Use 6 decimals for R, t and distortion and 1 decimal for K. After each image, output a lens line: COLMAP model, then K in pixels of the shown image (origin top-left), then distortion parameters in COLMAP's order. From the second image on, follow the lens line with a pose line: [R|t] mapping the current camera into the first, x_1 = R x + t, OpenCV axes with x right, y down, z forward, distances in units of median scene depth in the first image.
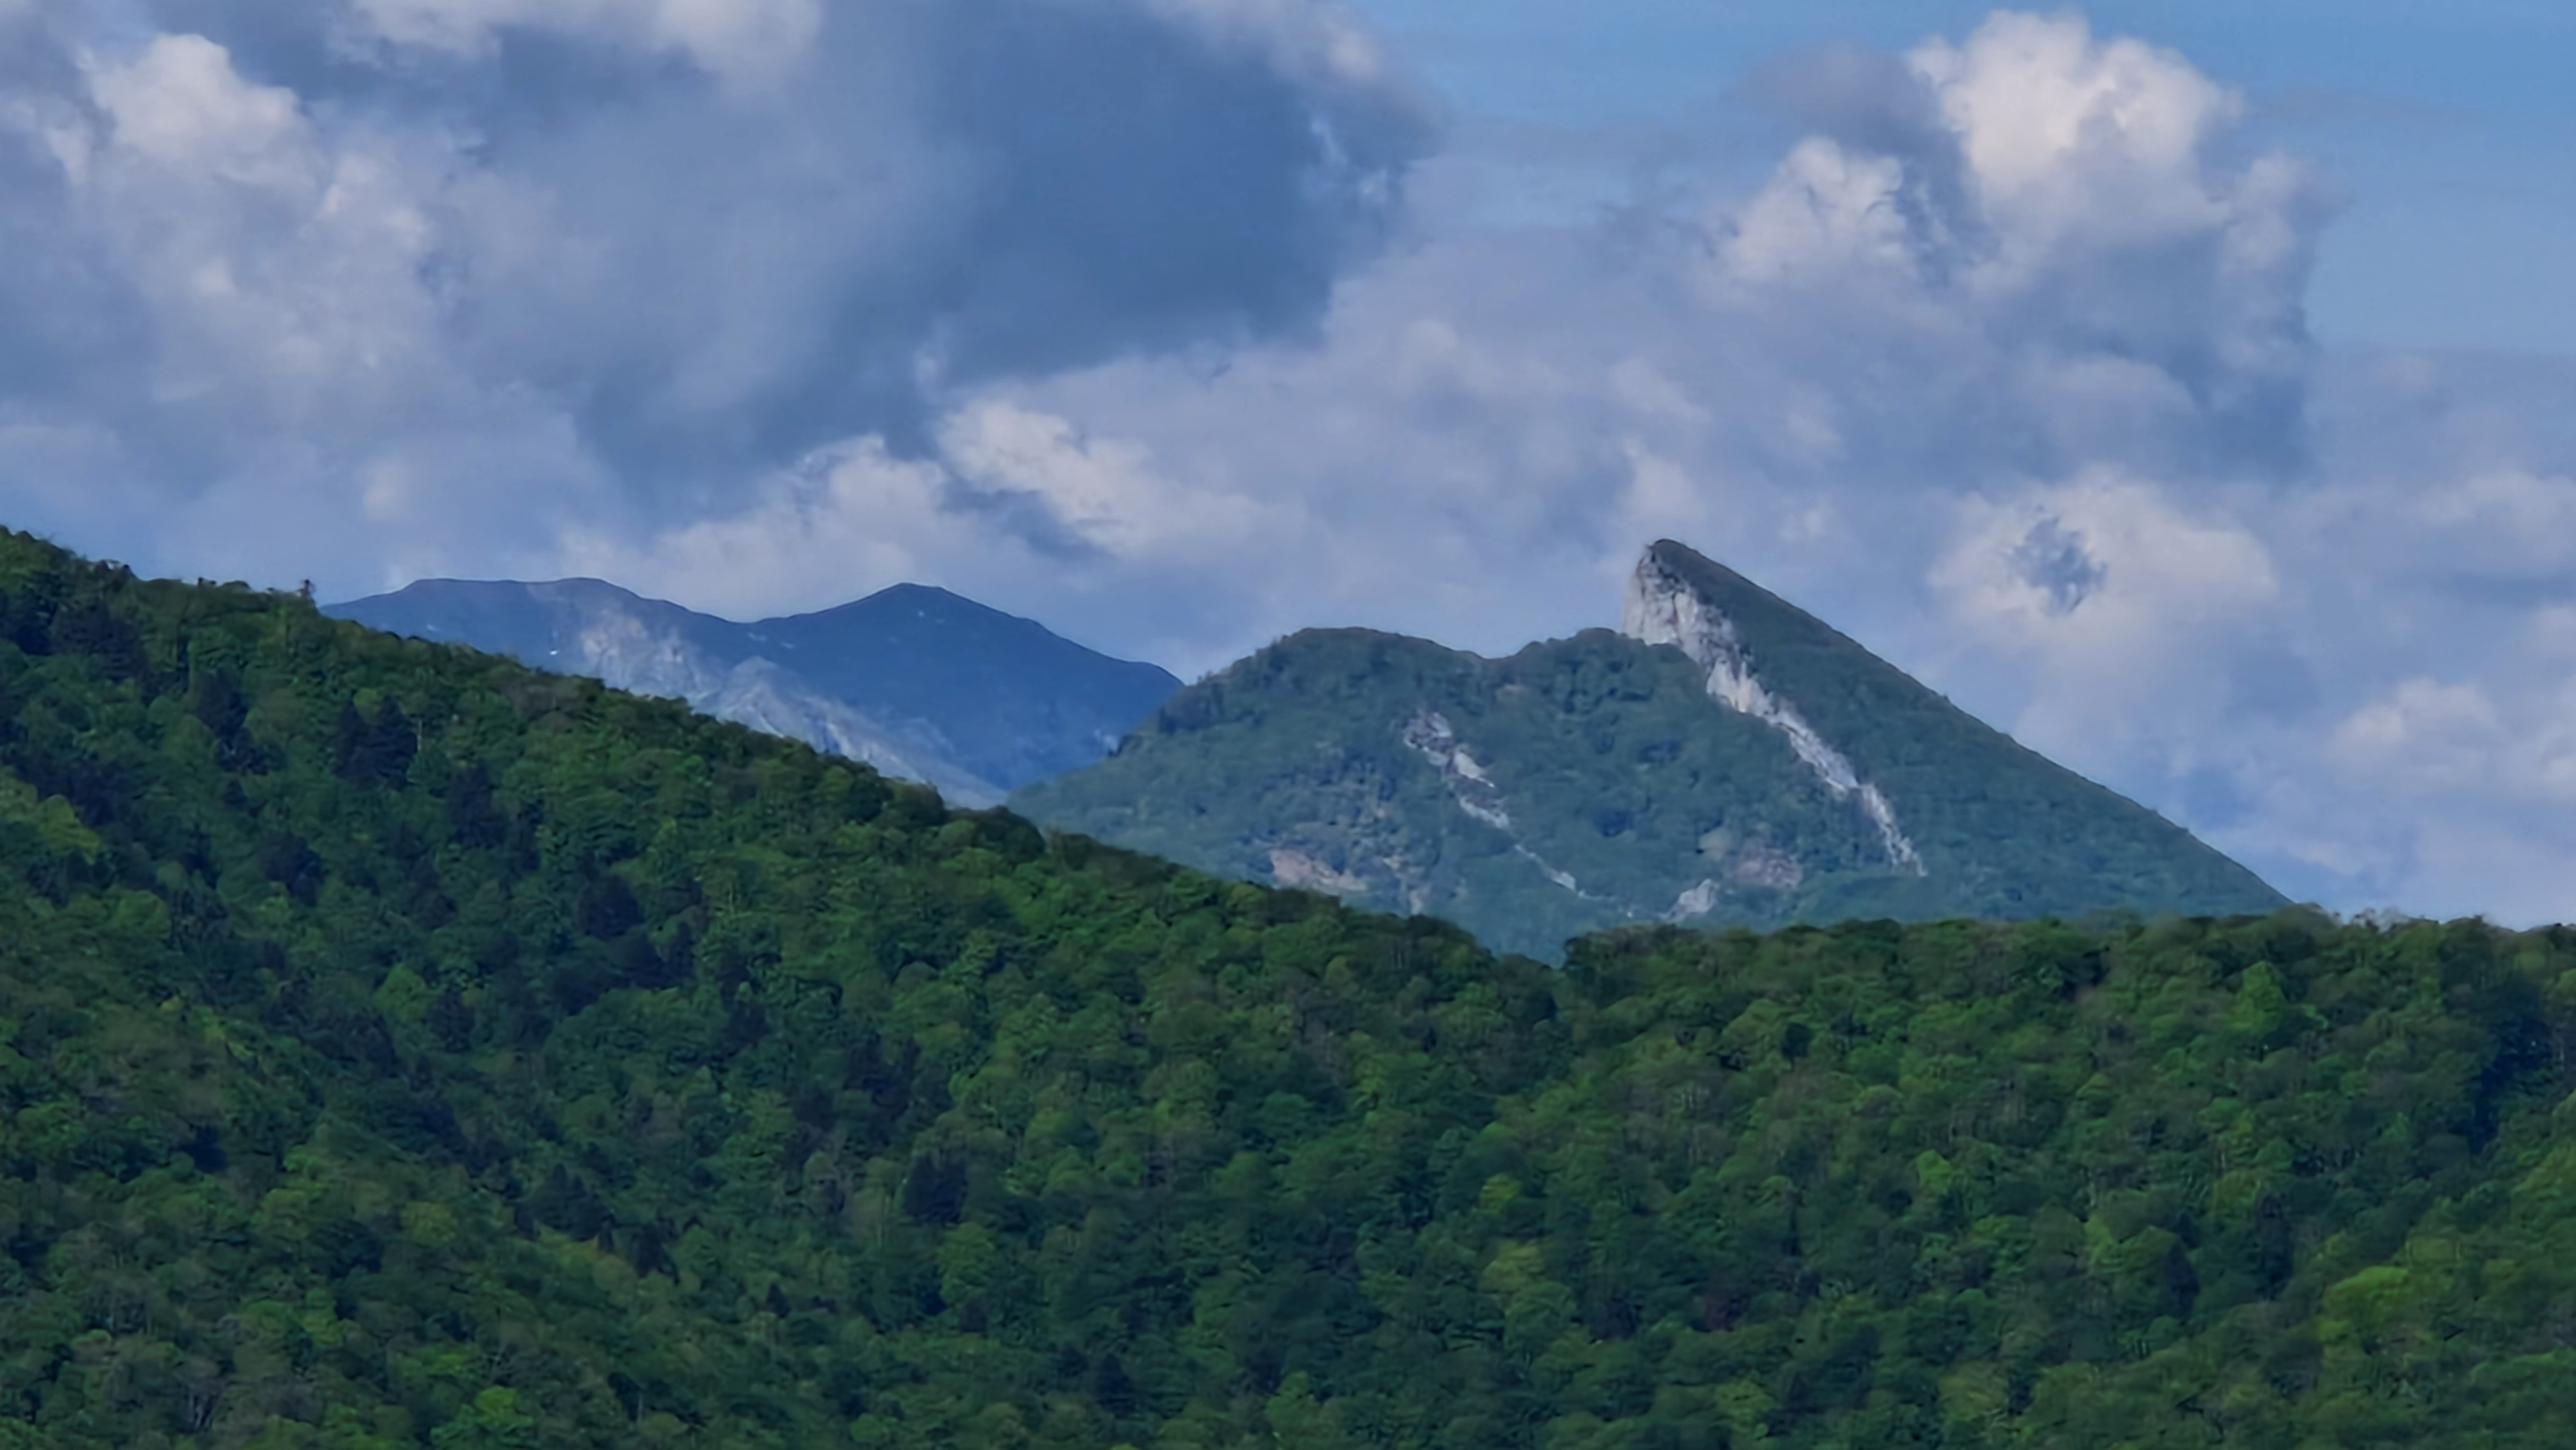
lens RADIAL K [[6288.0, 0, 1289.0], [0, 6288.0, 722.1], [0, 0, 1]] dist [-0.077417, 0.000000]
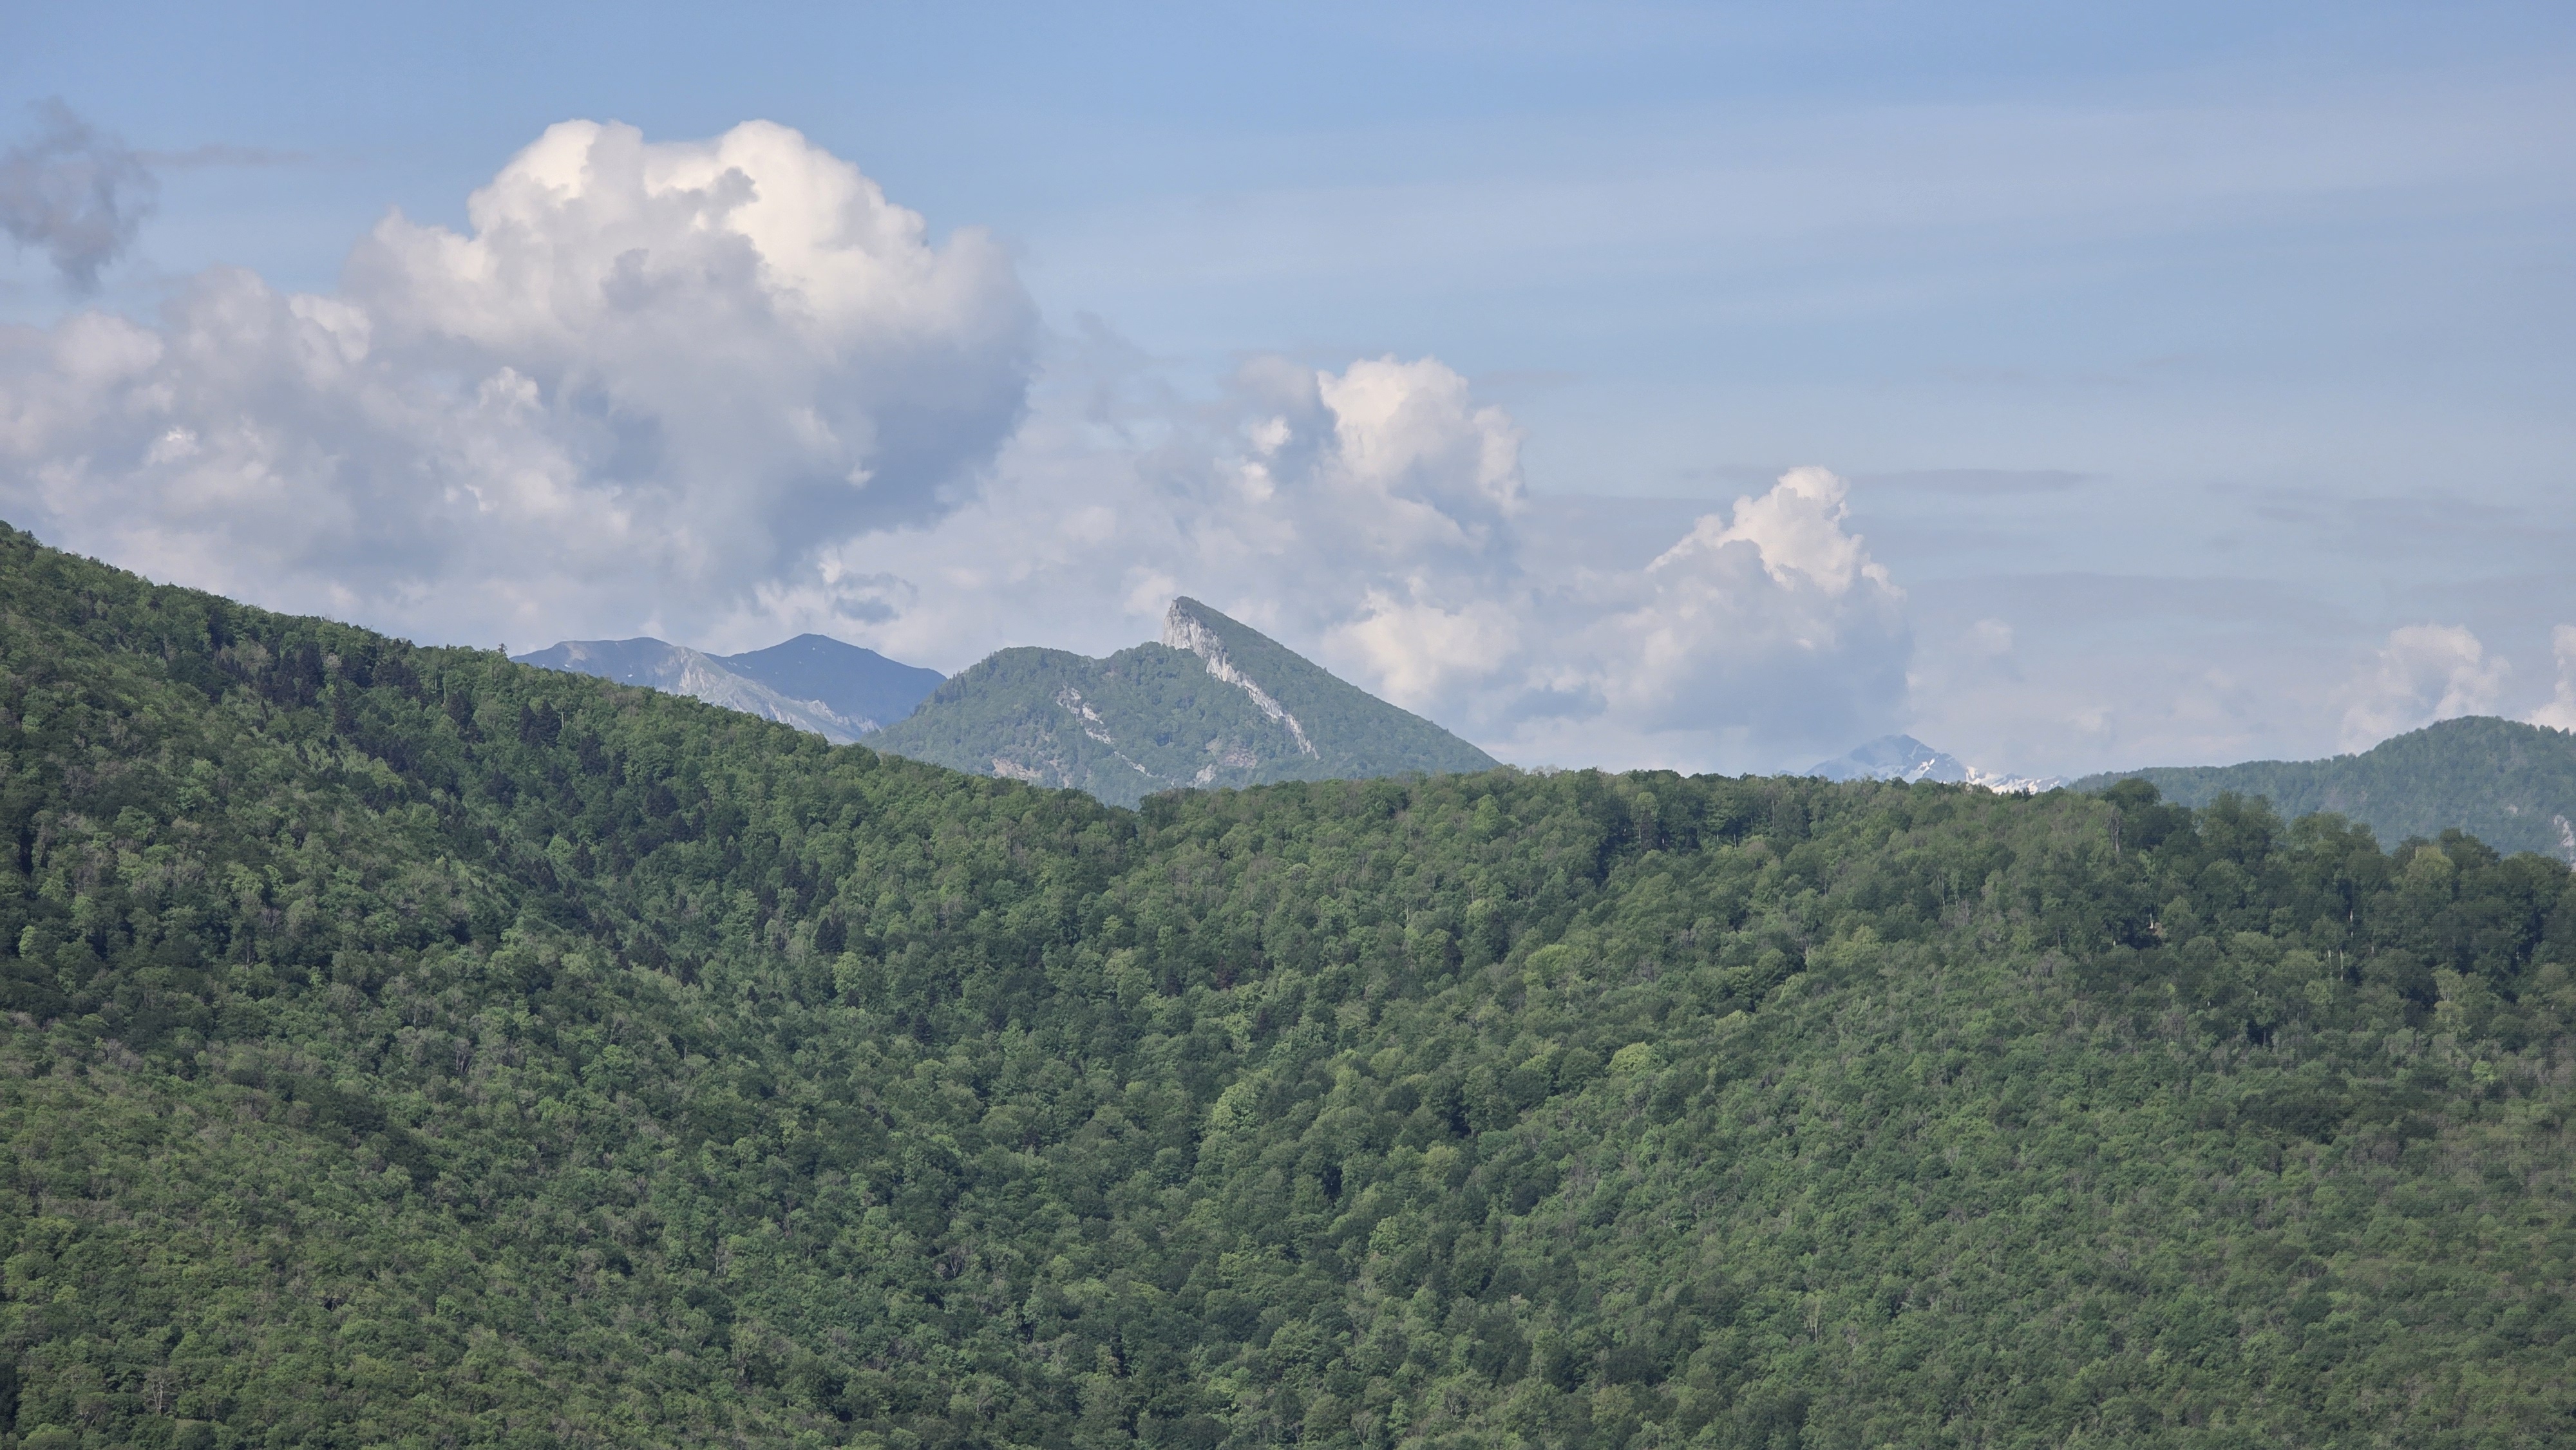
lens RADIAL K [[8541.0, 0, 1286.4], [0, 8541.0, 722.4], [0, 0, 1]] dist [0.347820, 0.000000]
pose [[0.999256, -0.038532, -0.001493, 0.095255], [0.038410, 0.998023, -0.049754, 0.147769], [0.003407, 0.049660, 0.998760, -1.720003]]
